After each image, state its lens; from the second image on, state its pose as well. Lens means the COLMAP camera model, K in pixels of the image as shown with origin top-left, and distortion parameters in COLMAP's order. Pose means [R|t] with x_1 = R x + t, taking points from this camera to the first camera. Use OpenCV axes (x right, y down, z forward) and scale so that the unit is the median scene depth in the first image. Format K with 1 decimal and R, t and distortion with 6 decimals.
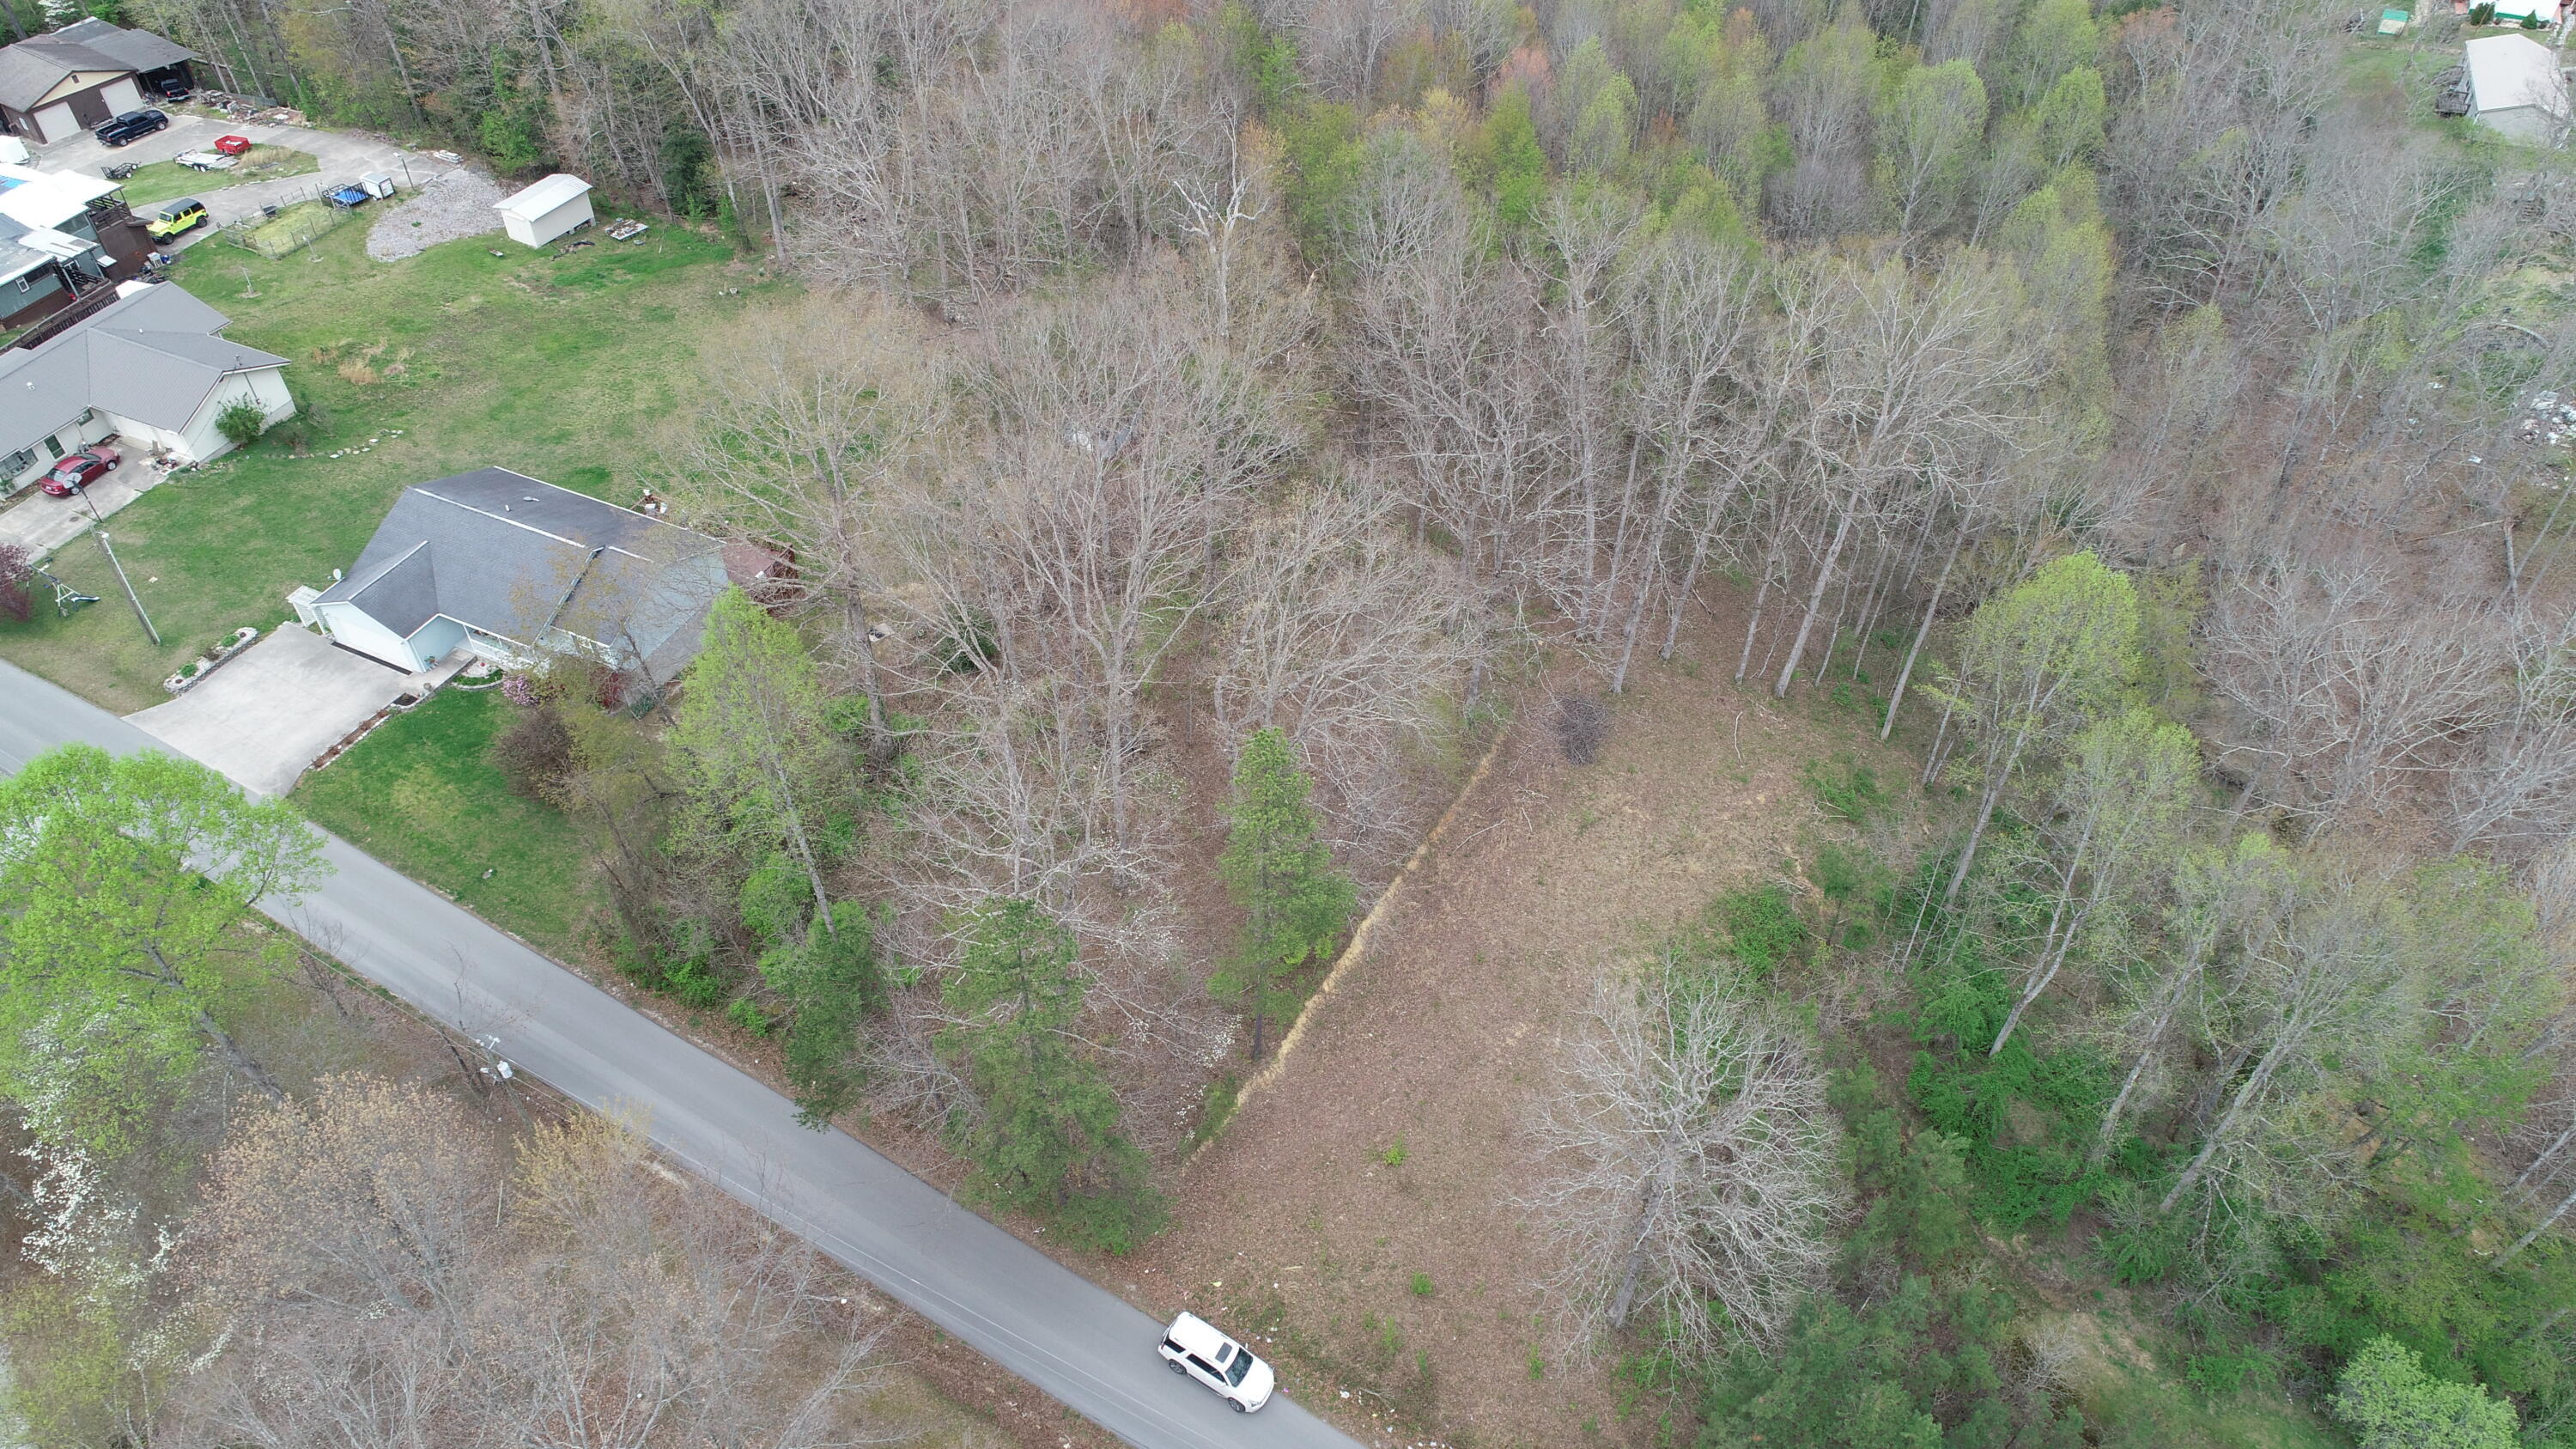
lens RADIAL K [[1729.3, 0, 1281.7], [0, 1729.3, 733.1], [0, 0, 1]] dist [-0.000576, -0.000477]
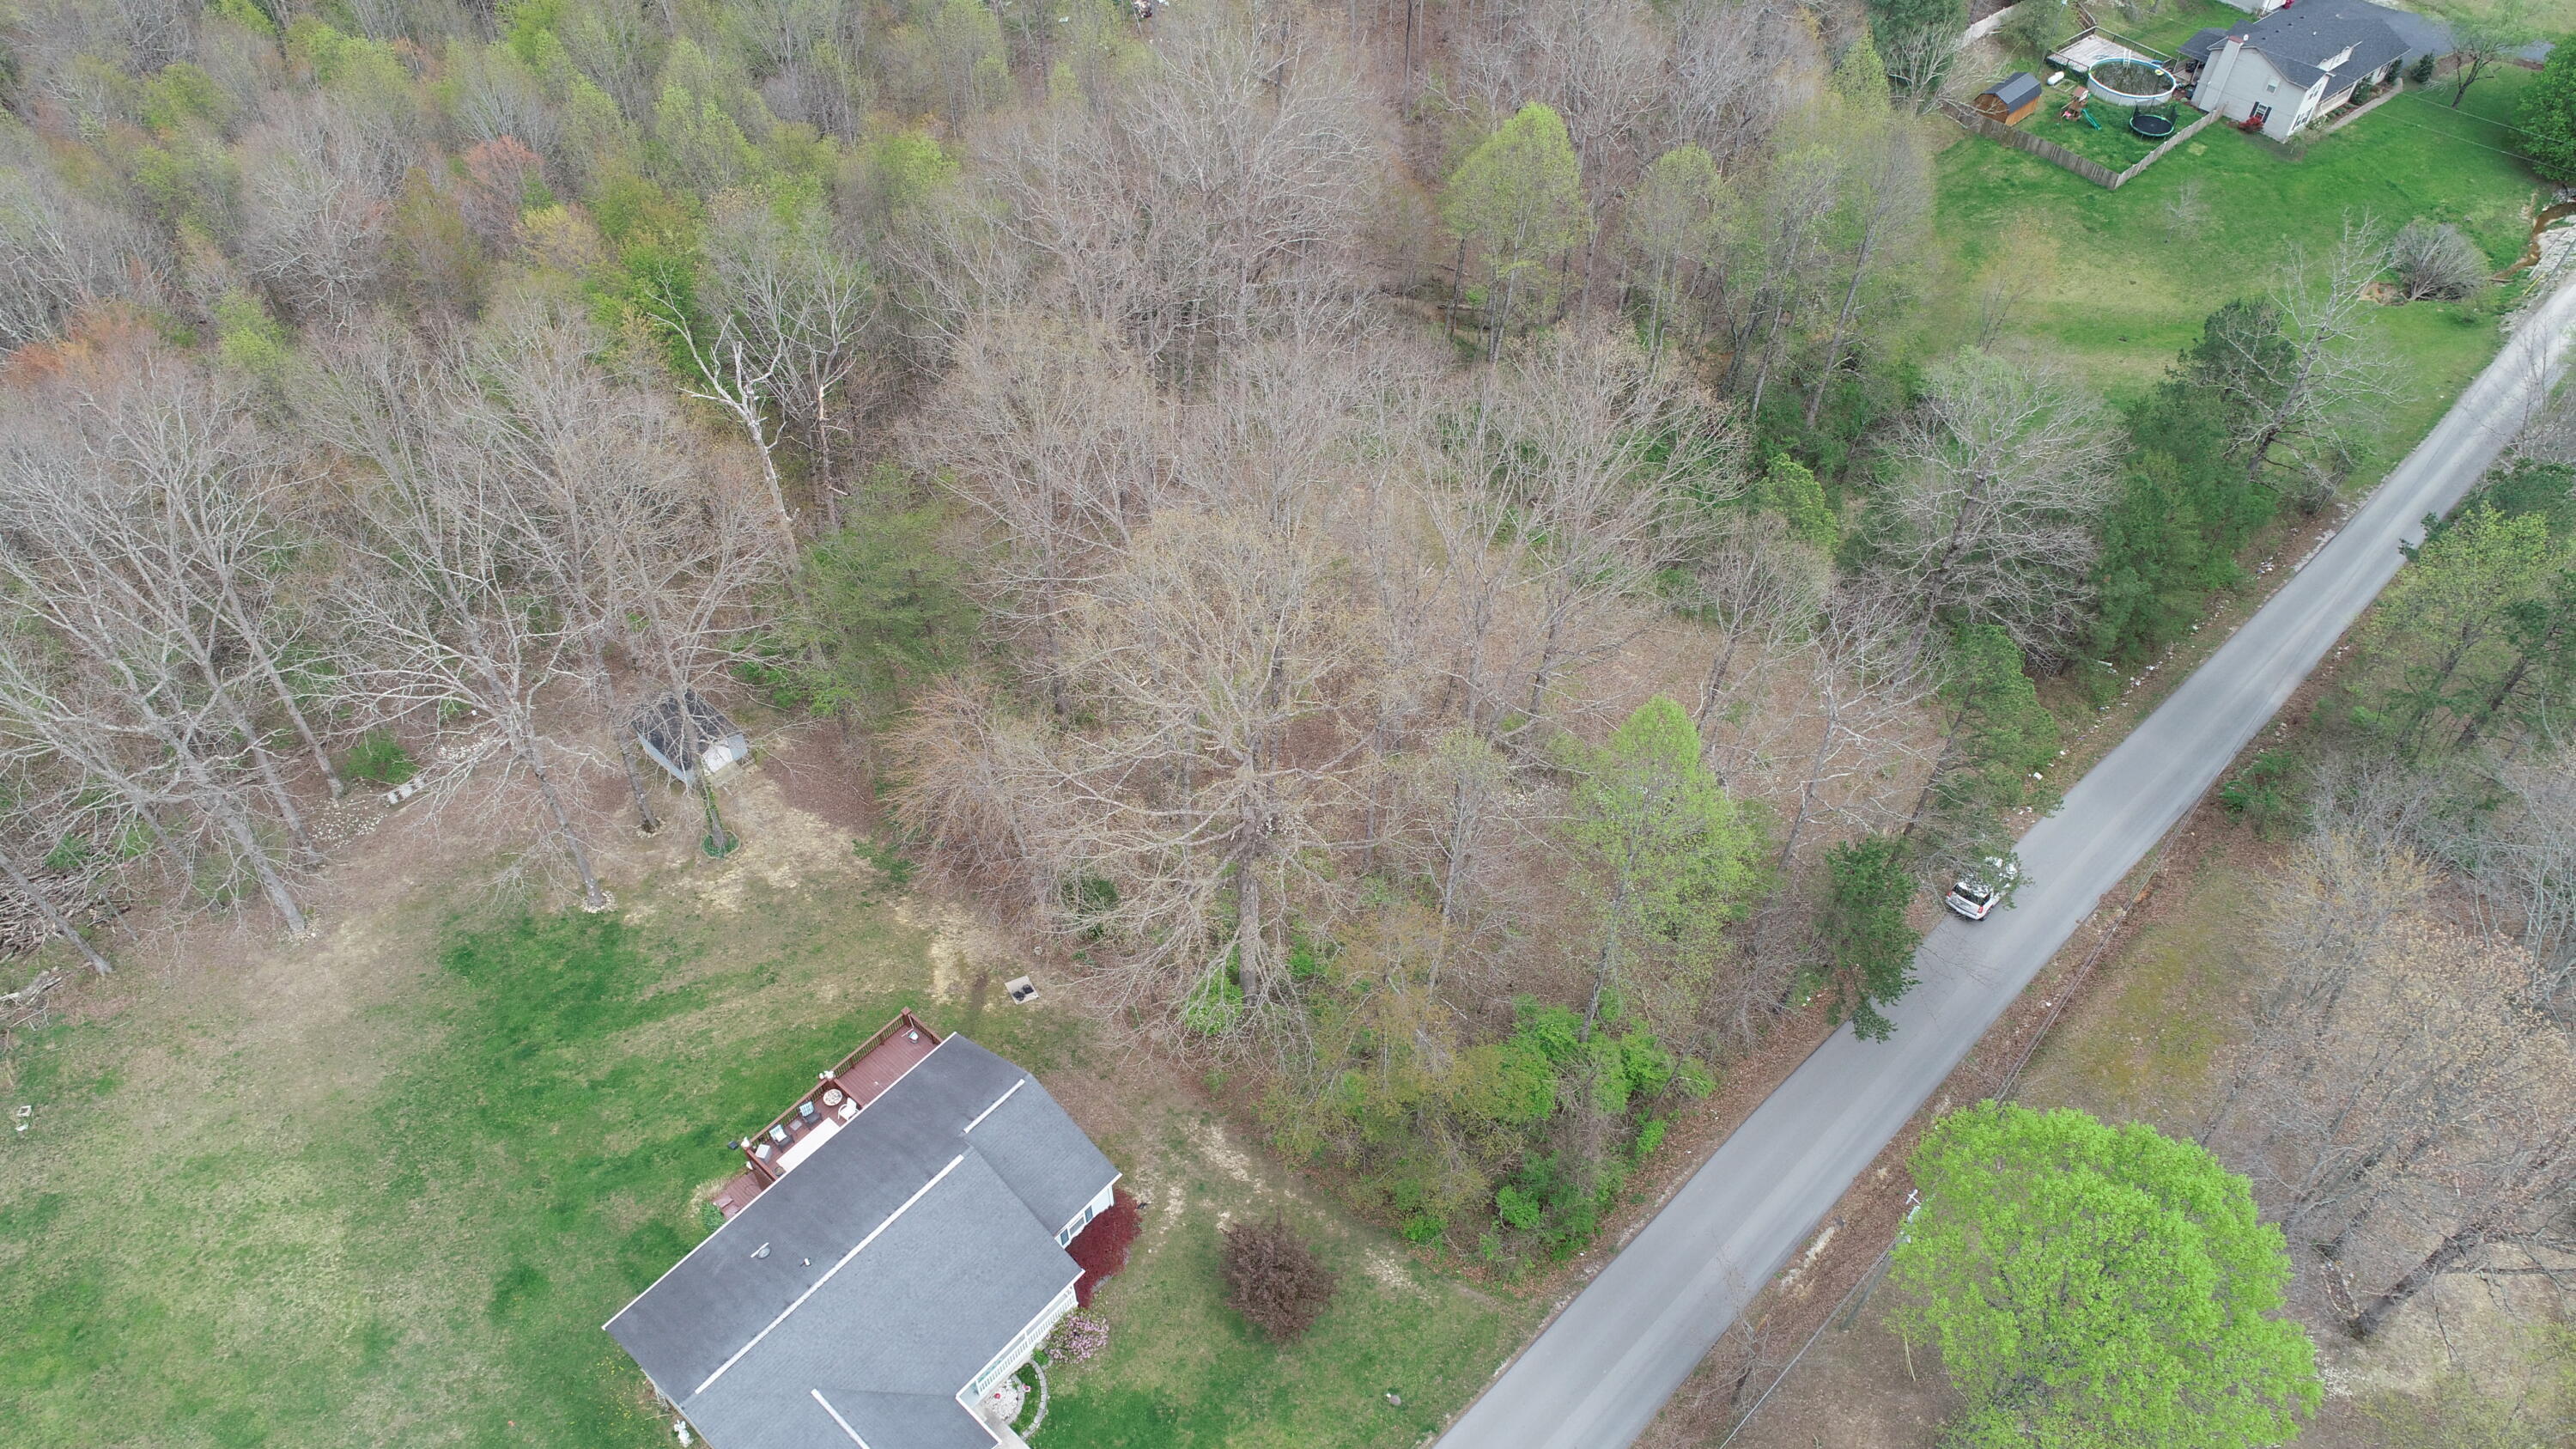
lens RADIAL K [[1729.3, 0, 1284.1], [0, 1729.3, 719.1], [0, 0, 1]] dist [-0.000576, -0.000477]
pose [[0.279553, -0.694529, 0.662932, -0.667011], [0.668293, 0.636505, 0.385028, -0.378311], [-0.689373, 0.335396, 0.642086, 0.380829]]
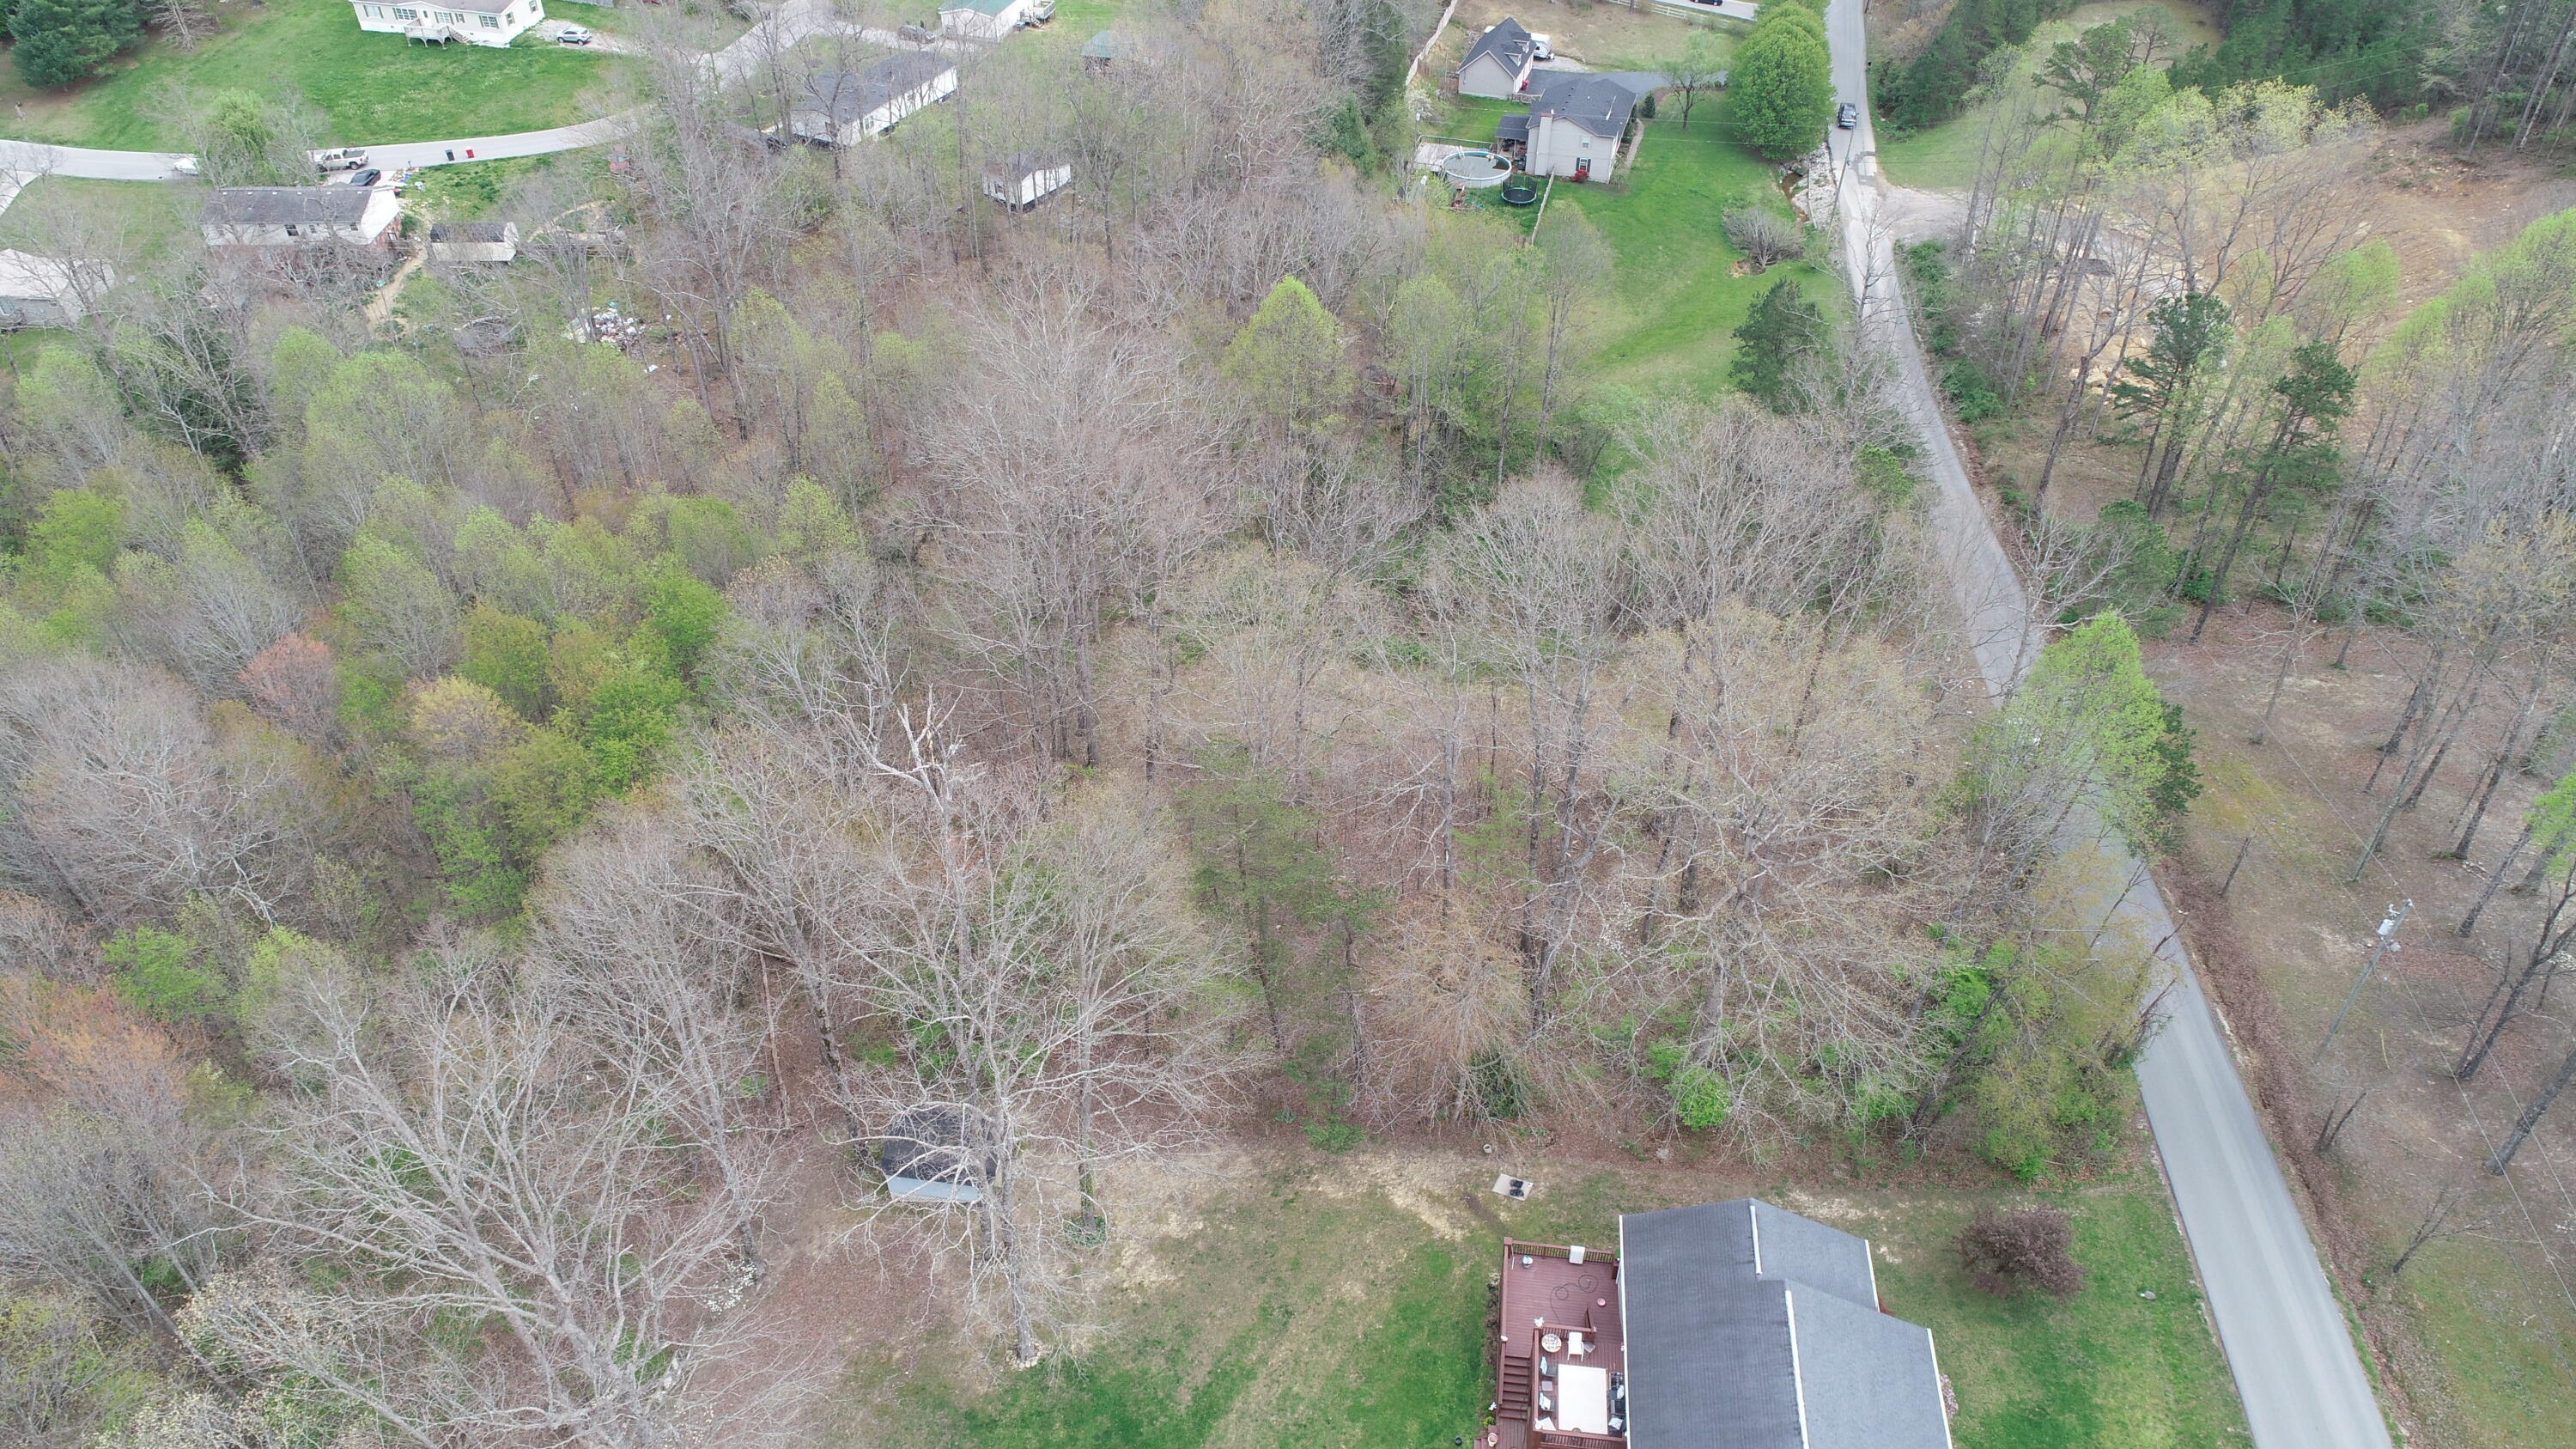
lens RADIAL K [[1729.3, 0, 1290.6], [0, 1729.3, 723.5], [0, 0, 1]] dist [-0.000576, -0.000477]
pose [[-0.316475, -0.602465, 0.732721, -0.670197], [0.666604, 0.408306, 0.623639, -0.719908], [-0.674895, 0.685800, 0.272387, 0.745543]]
